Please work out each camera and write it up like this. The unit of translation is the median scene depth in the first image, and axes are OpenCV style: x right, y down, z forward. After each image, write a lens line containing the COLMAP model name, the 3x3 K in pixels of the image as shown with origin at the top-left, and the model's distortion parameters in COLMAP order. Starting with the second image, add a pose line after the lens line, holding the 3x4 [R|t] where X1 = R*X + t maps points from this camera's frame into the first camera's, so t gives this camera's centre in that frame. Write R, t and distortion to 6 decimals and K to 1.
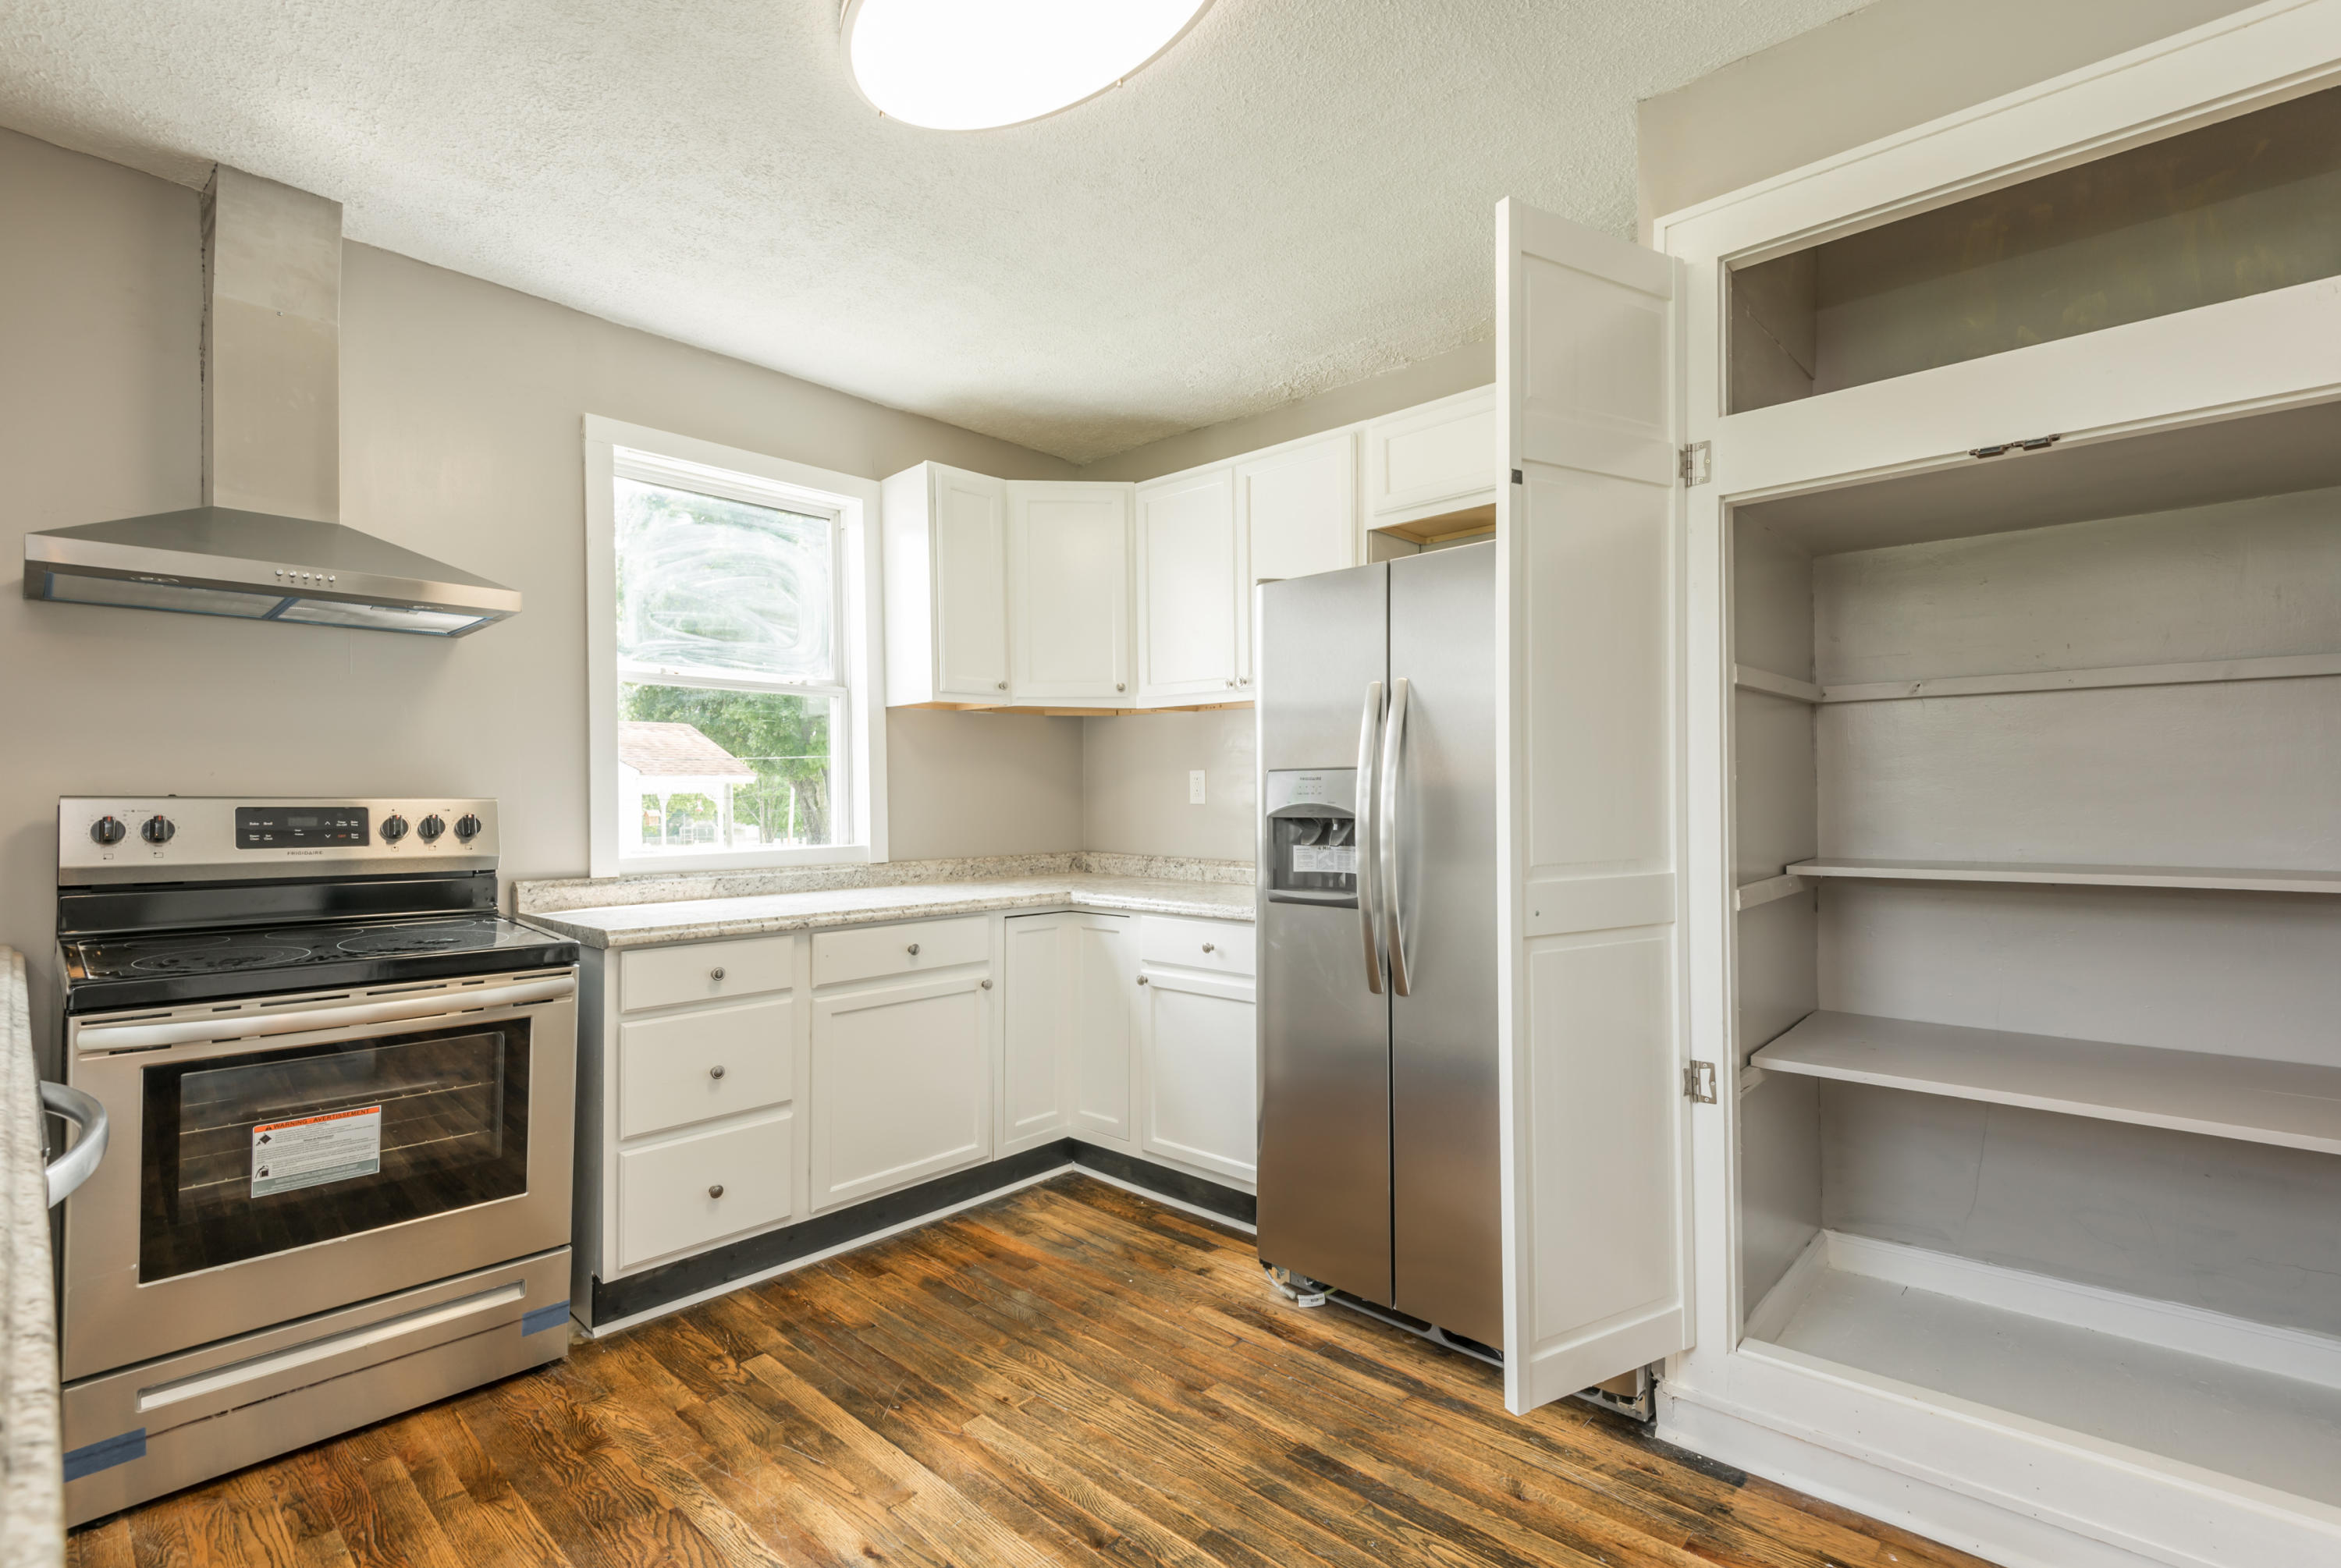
lens RADIAL K [[1061.5, 0, 1172.5], [0, 1061.5, 790.6], [0, 0, 1]] dist [0.012631, -0.005822]
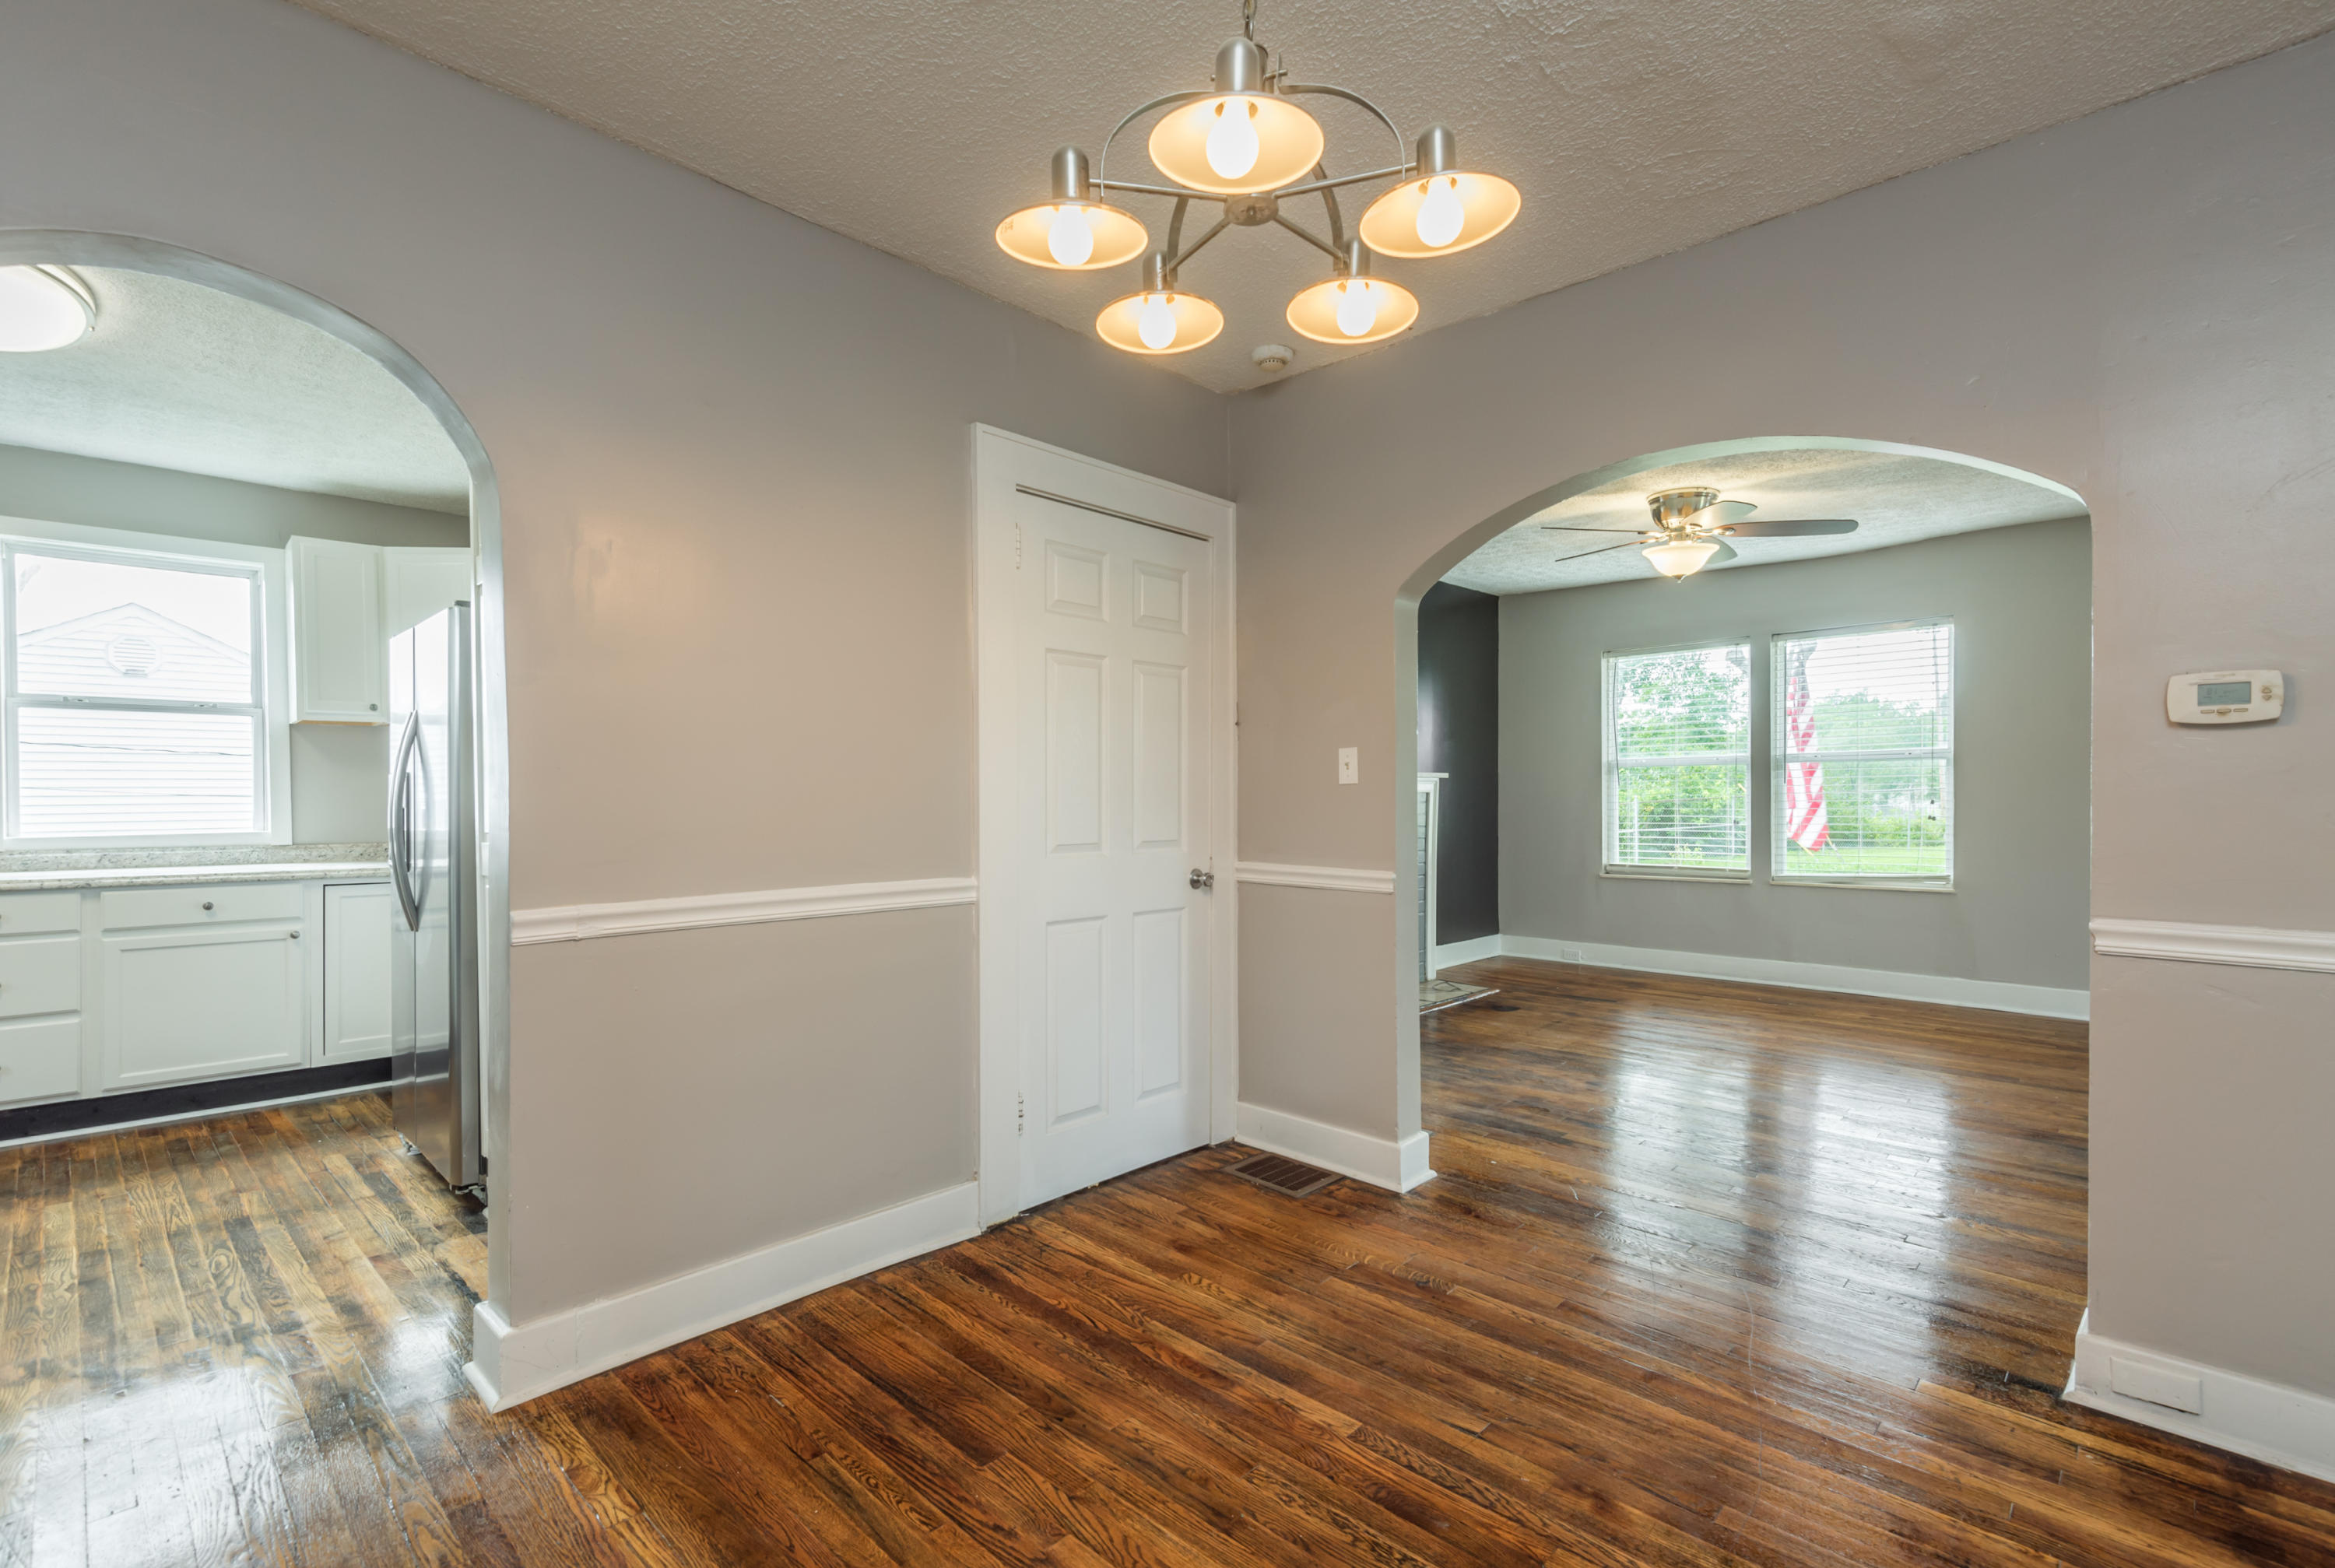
lens RADIAL K [[1058.8, 0, 1169.5], [0, 1058.8, 809.9], [0, 0, 1]] dist [0.012631, -0.005822]
pose [[0.999867, 0.003481, -0.015903, 1.236876], [-0.003256, 0.999894, 0.014159, 0.003933], [0.015951, -0.014105, 0.999773, -0.421019]]
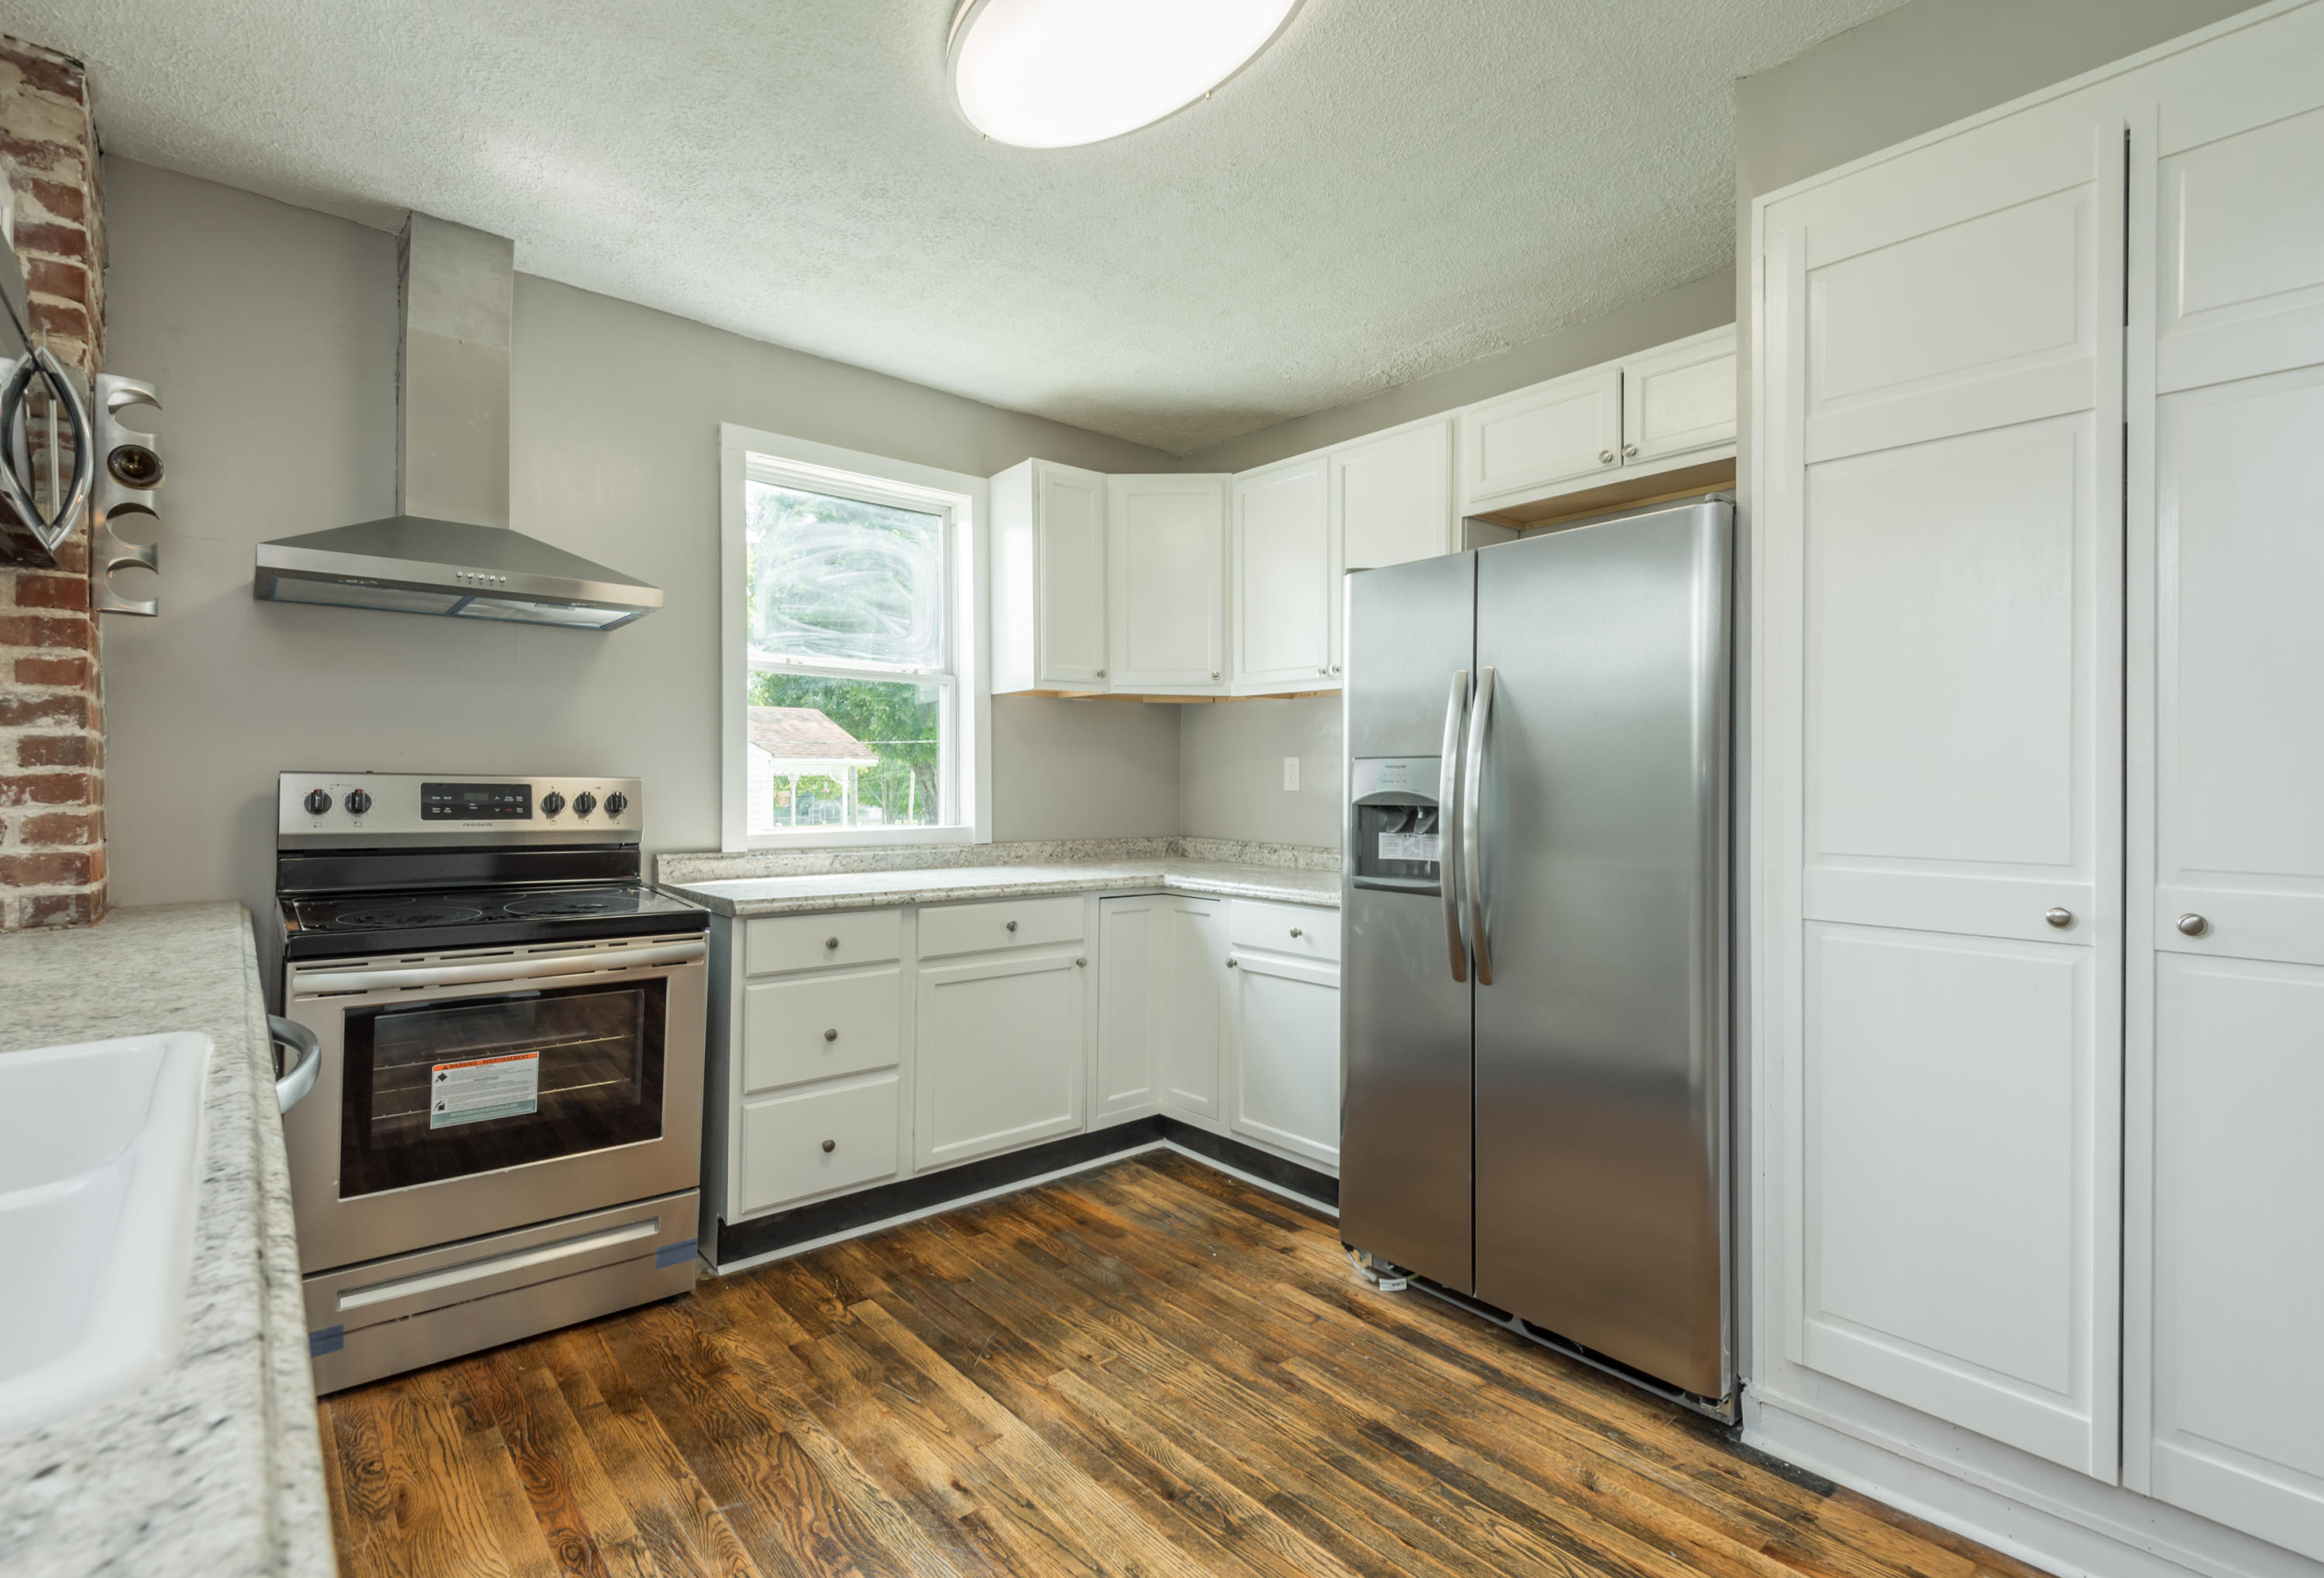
lens RADIAL K [[1065.8, 0, 1163.3], [0, 1065.8, 777.3], [0, 0, 1]] dist [0.018002, -0.007651]
pose [[0.993624, 0.010485, -0.112257, 0.025375], [-0.010532, 0.999945, 0.000176, 0.001118], [0.112253, 0.001007, 0.993679, -0.034266]]
